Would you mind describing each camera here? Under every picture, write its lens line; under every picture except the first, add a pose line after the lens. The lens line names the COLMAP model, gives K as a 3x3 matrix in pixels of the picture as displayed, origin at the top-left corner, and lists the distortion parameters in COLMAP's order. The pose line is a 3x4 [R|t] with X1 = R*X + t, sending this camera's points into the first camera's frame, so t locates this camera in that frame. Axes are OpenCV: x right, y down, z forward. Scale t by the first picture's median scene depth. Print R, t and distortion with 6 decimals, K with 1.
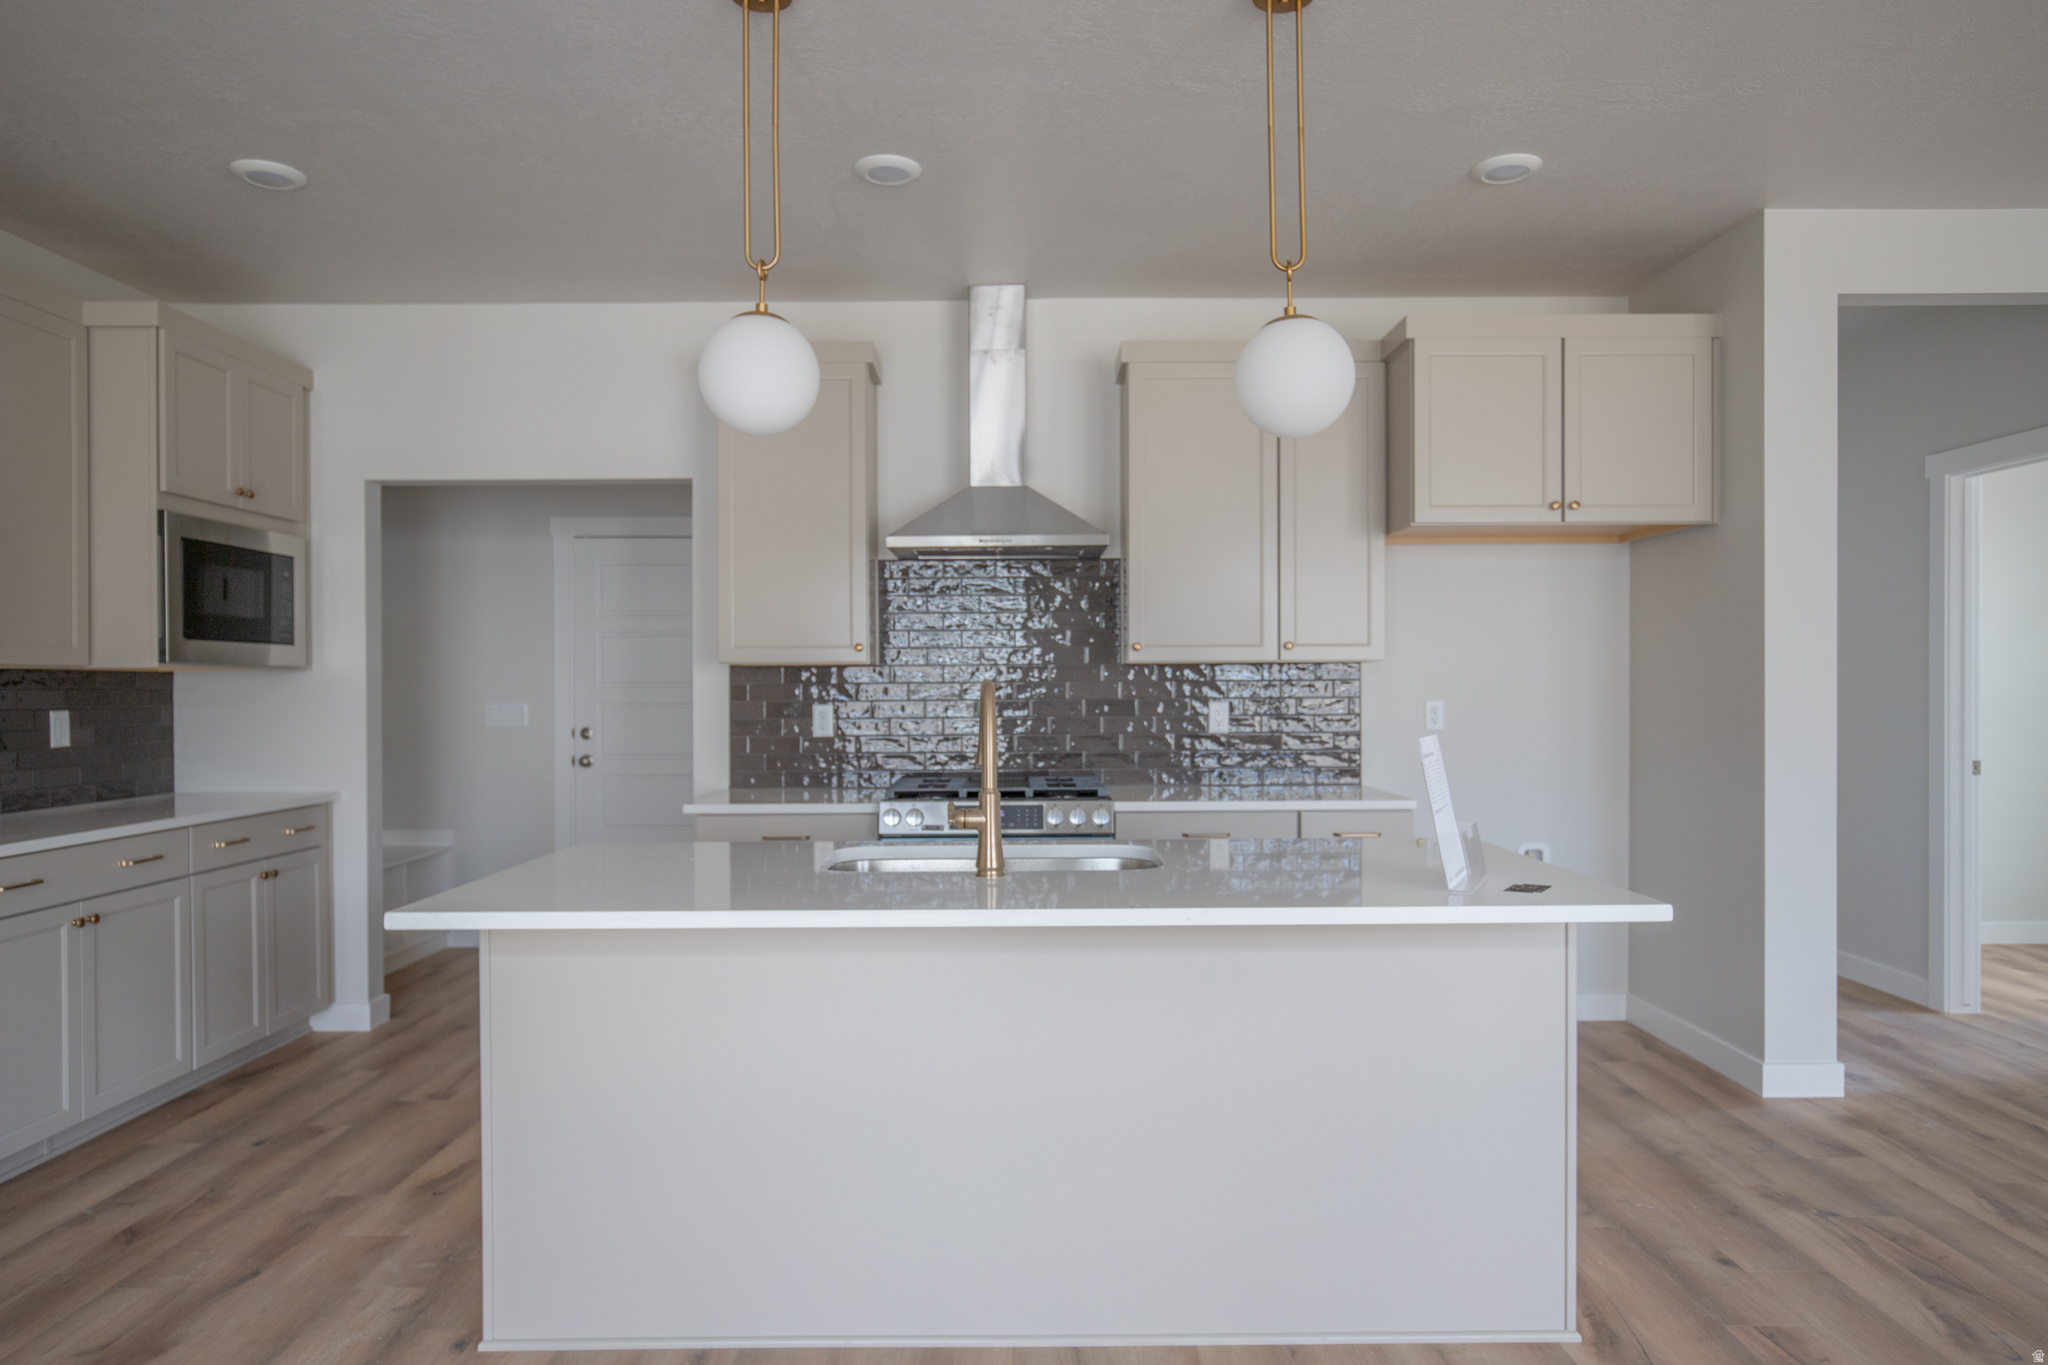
lens RADIAL K [[1274.4, 0, 1022.8], [0, 1274.4, 676.3], [0, 0, 1]] dist [-0.000352, 0.000033]
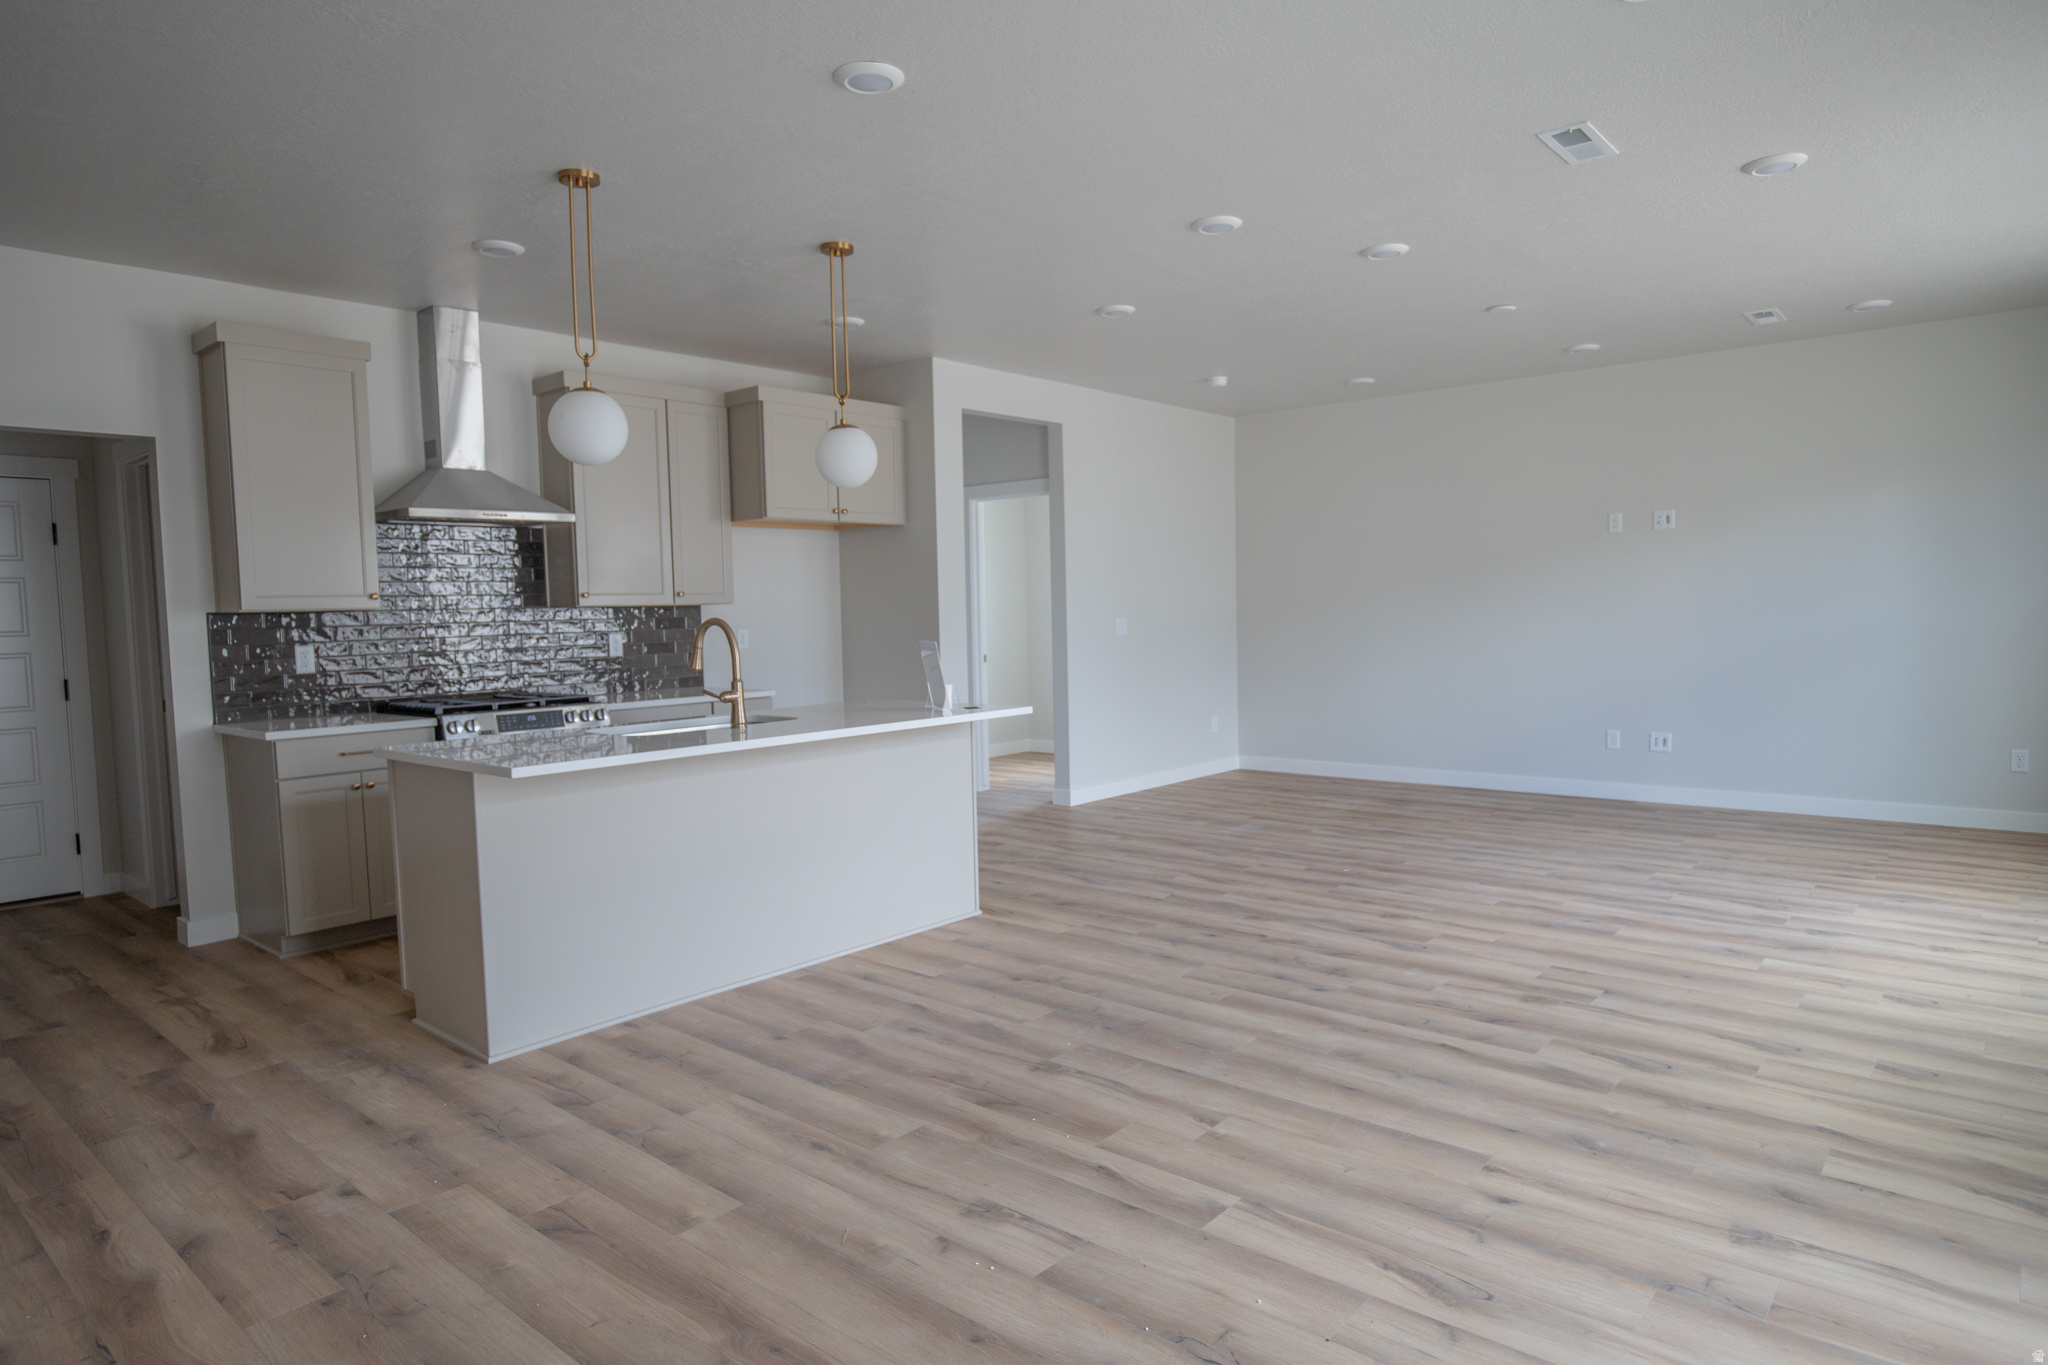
lens RADIAL K [[1215.3, 0, 1023.8], [0, 1215.3, 689.9], [0, 0, 1]] dist [0.003731, 0.001047]
pose [[0.653872, -0.062205, 0.754044, -0.565349], [0.016296, 0.997541, 0.068161, -0.002415], [-0.756430, -0.032280, 0.653278, -0.217996]]
